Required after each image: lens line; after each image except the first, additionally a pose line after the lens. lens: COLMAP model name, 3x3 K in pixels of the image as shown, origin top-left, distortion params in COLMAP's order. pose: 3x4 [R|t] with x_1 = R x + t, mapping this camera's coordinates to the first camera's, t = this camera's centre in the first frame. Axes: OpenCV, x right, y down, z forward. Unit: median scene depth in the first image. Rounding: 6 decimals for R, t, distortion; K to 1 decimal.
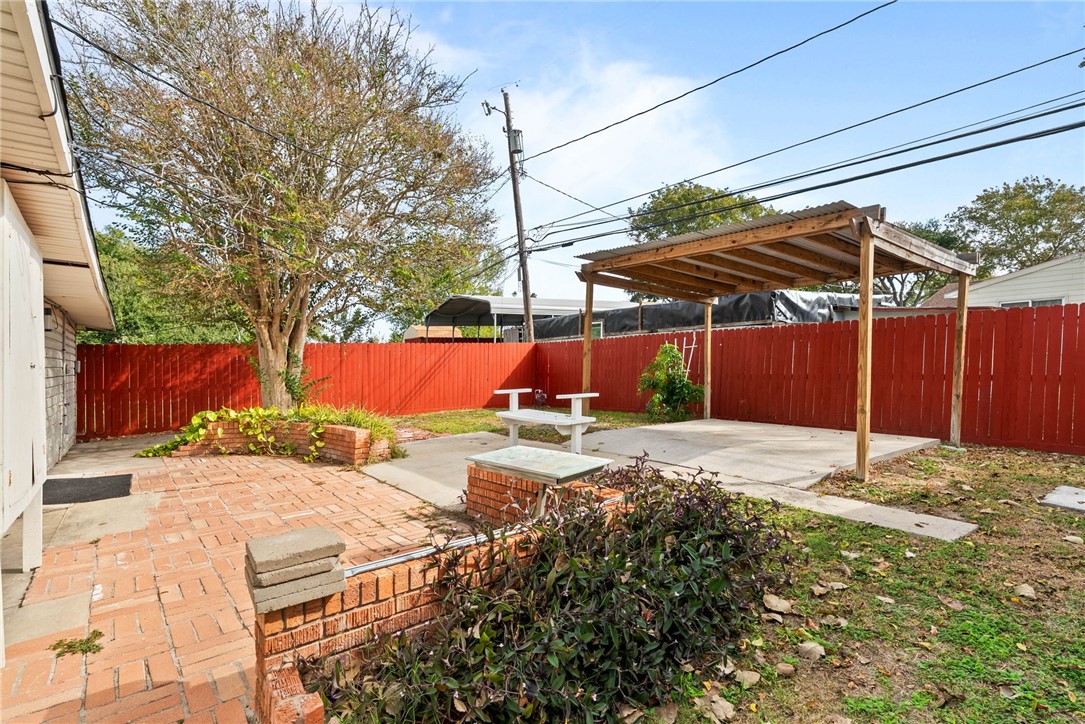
lens RADIAL K [[527.9, 0, 542.5], [0, 527.9, 362.0], [0, 0, 1]] dist [-0.003159, 0.000076]
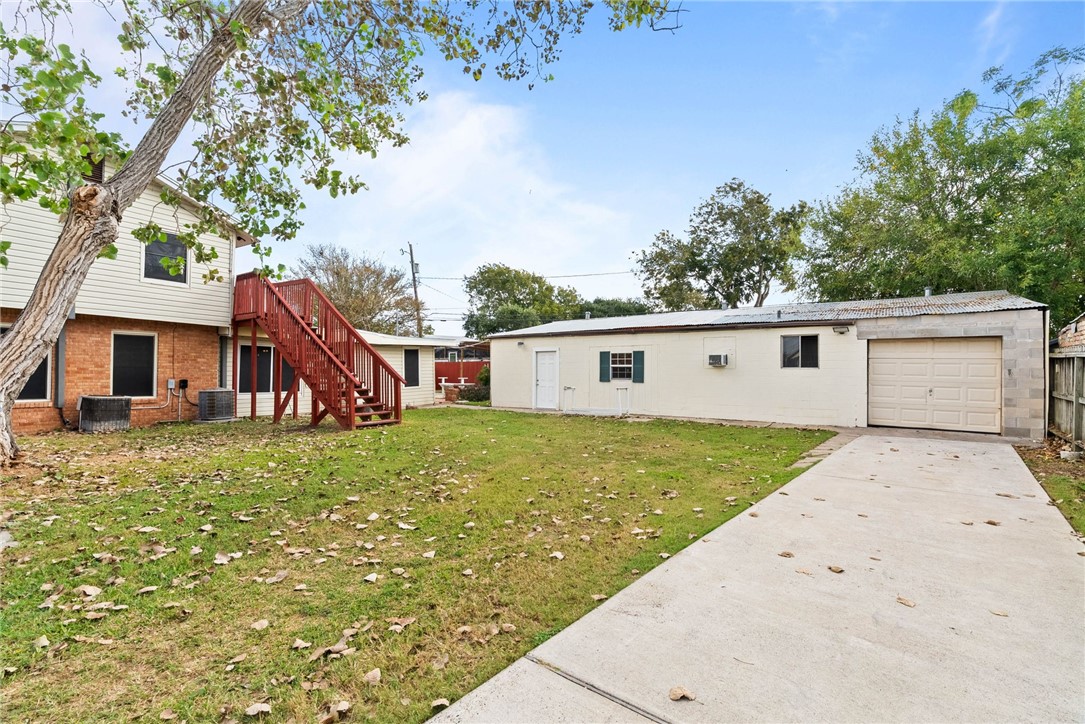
lens RADIAL K [[527.2, 0, 542.5], [0, 527.2, 362.0], [0, 0, 1]] dist [-0.003332, 0.000136]
pose [[0.947210, 0.003454, 0.320595, -0.293040], [0.002006, 0.999859, -0.016700, 0.002201], [-0.320607, 0.016462, 0.947069, -1.404973]]
